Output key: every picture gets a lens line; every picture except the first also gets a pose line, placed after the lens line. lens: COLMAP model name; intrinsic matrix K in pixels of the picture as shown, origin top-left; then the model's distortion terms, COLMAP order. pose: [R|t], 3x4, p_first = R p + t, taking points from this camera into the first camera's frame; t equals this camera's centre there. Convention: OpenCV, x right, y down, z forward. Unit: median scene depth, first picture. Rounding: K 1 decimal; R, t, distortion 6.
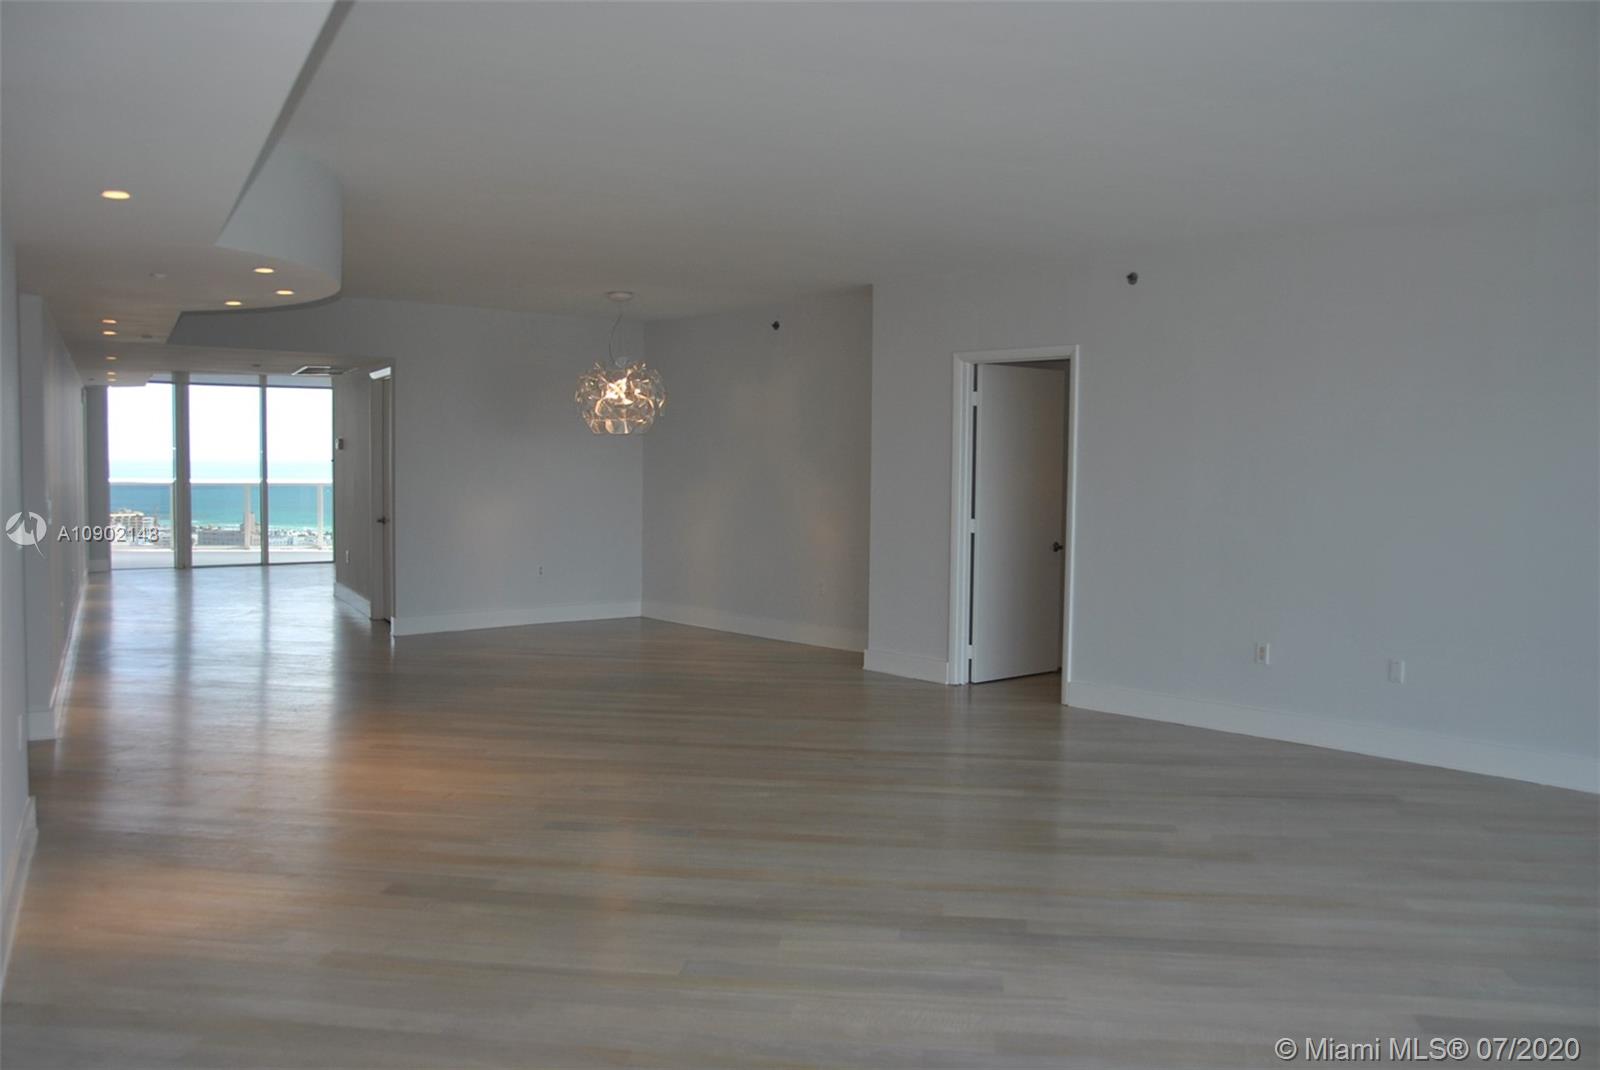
lens RADIAL K [[1421.6, 0, 806.9], [0, 1421.6, 552.1], [0, 0, 1]] dist [-0.091927, 0.062999]
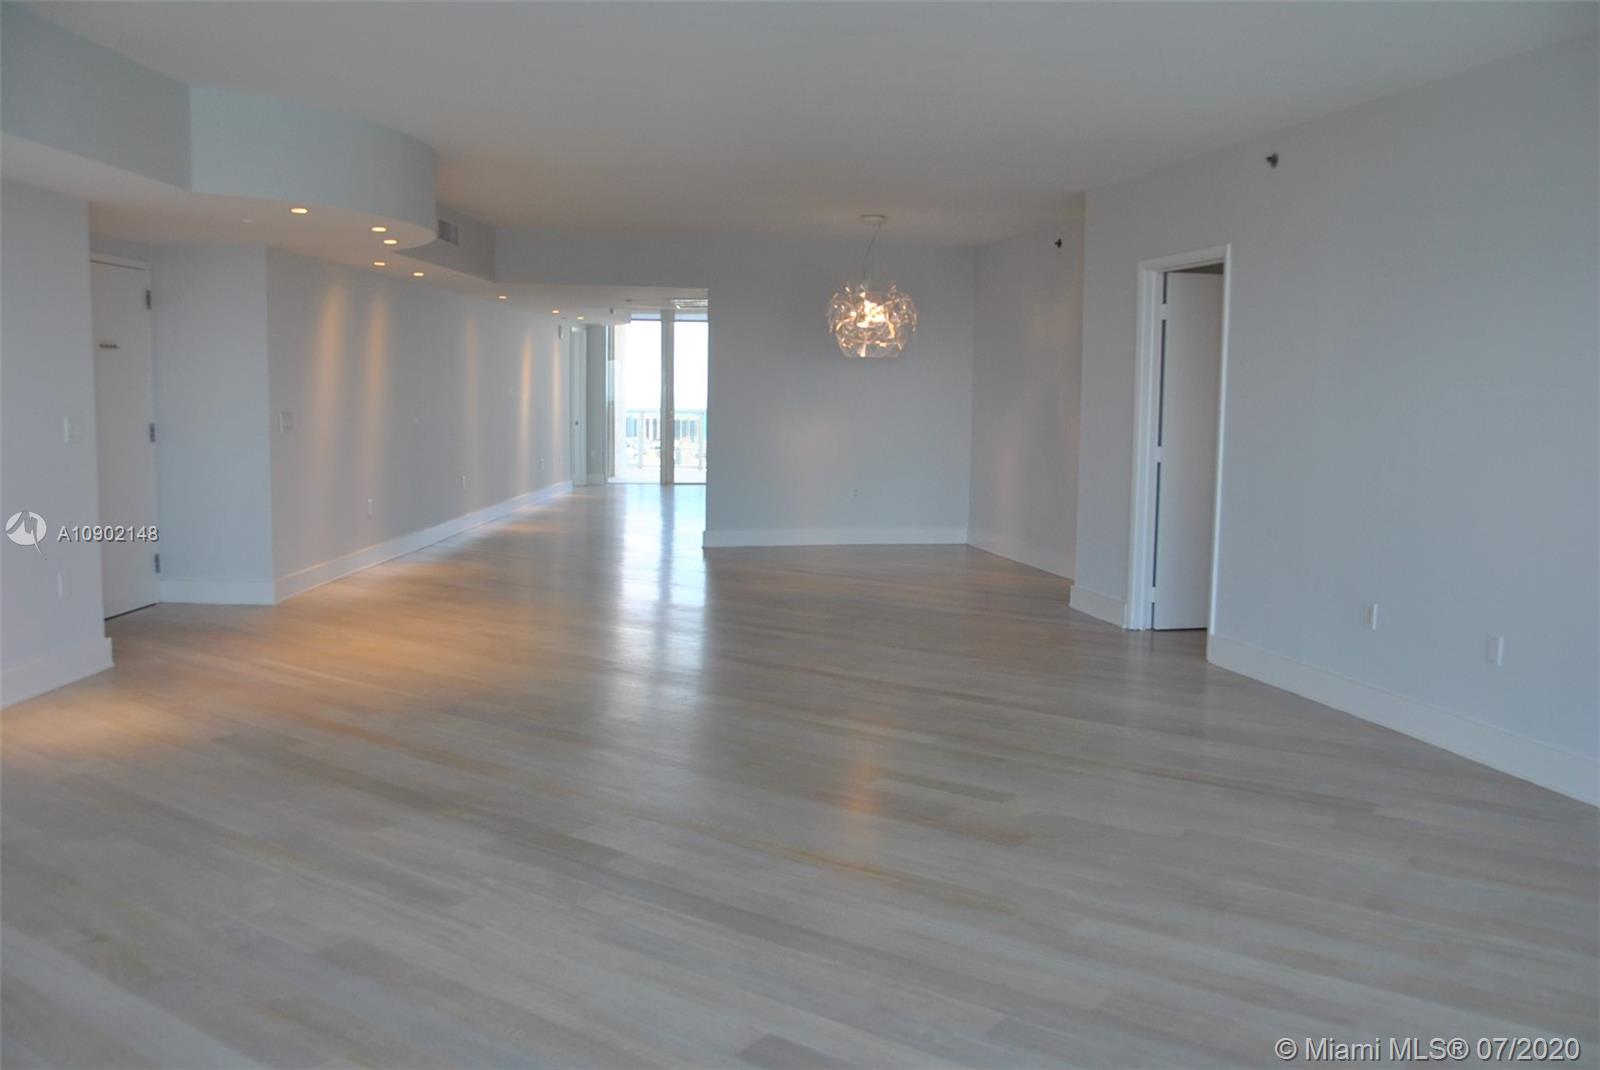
lens RADIAL K [[1385.4, 0, 800.2], [0, 1385.4, 505.3], [0, 0, 1]] dist [-0.071482, 0.003097]
pose [[0.868669, 0.041085, -0.493687, 0.391817], [-0.036337, 0.999155, 0.019214, 0.005628], [0.494059, 0.001248, 0.869427, 0.151183]]
